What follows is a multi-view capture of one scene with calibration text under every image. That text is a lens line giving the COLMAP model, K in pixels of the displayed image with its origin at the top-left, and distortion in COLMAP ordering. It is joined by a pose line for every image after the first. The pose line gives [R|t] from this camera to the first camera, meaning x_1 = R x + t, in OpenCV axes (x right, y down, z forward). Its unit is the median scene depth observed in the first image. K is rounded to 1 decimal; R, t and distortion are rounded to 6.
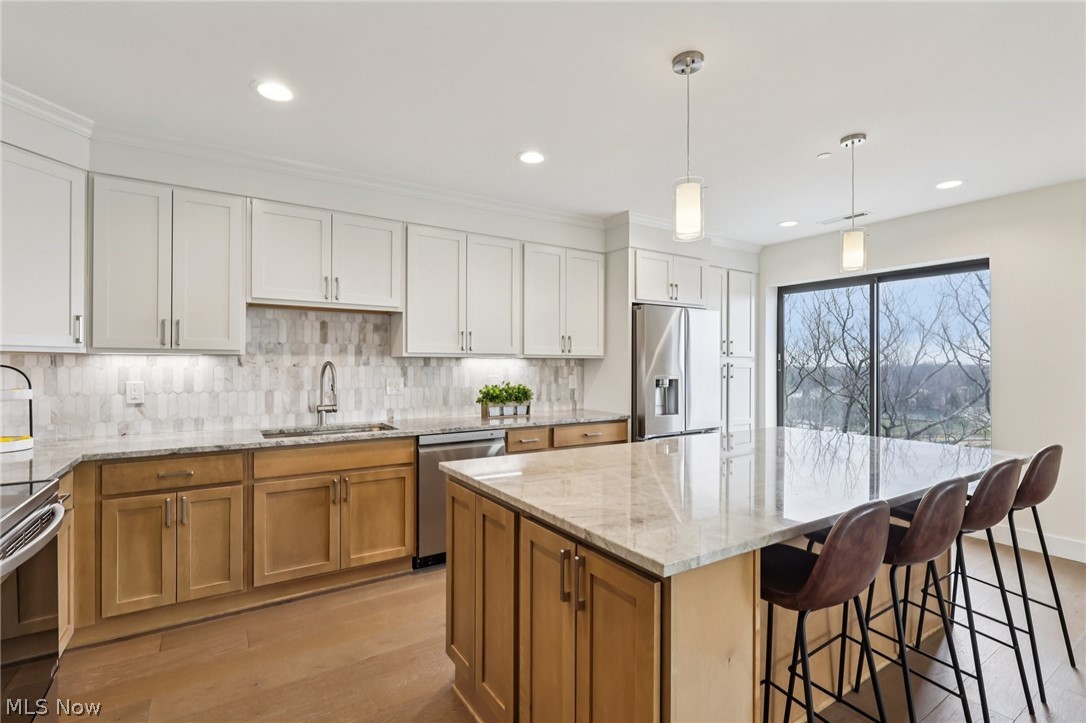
lens RADIAL K [[502.5, 0, 542.9], [0, 502.5, 366.3], [0, 0, 1]] dist [-0.001416, -0.001036]
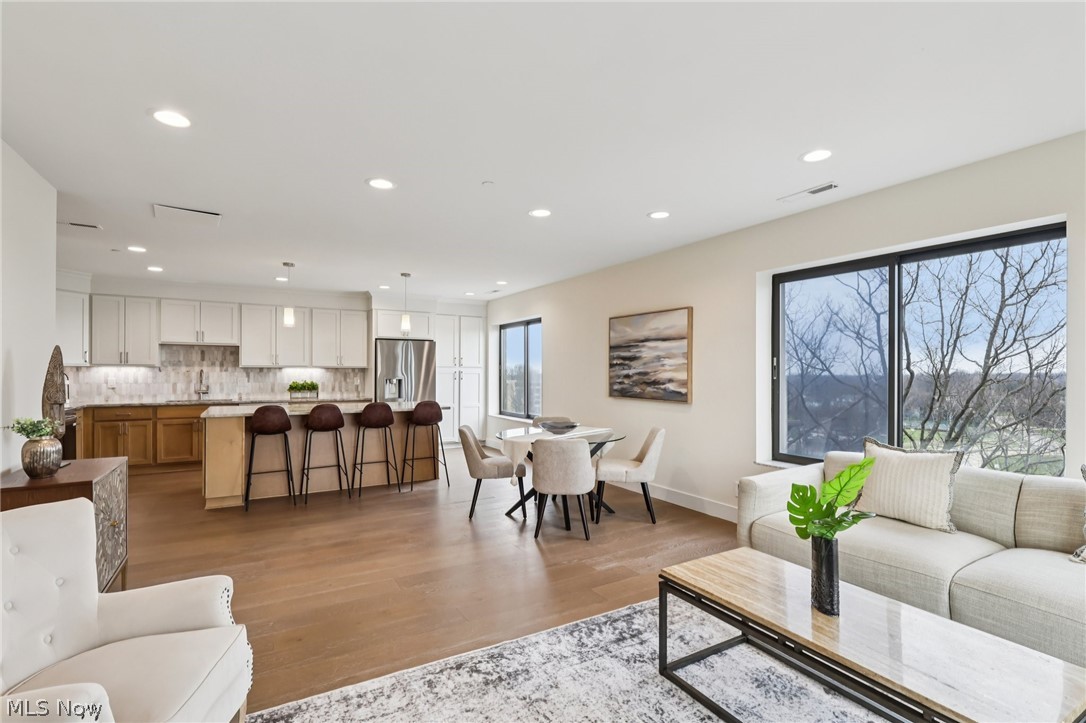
lens RADIAL K [[502.5, 0, 540.5], [0, 502.5, 374.9], [0, 0, 1]] dist [-0.001416, -0.001036]
pose [[0.999084, 0.002070, -0.042750, 1.033036], [-0.001989, 0.999996, 0.001936, 0.005634], [0.042754, -0.001850, 0.999084, -1.004291]]
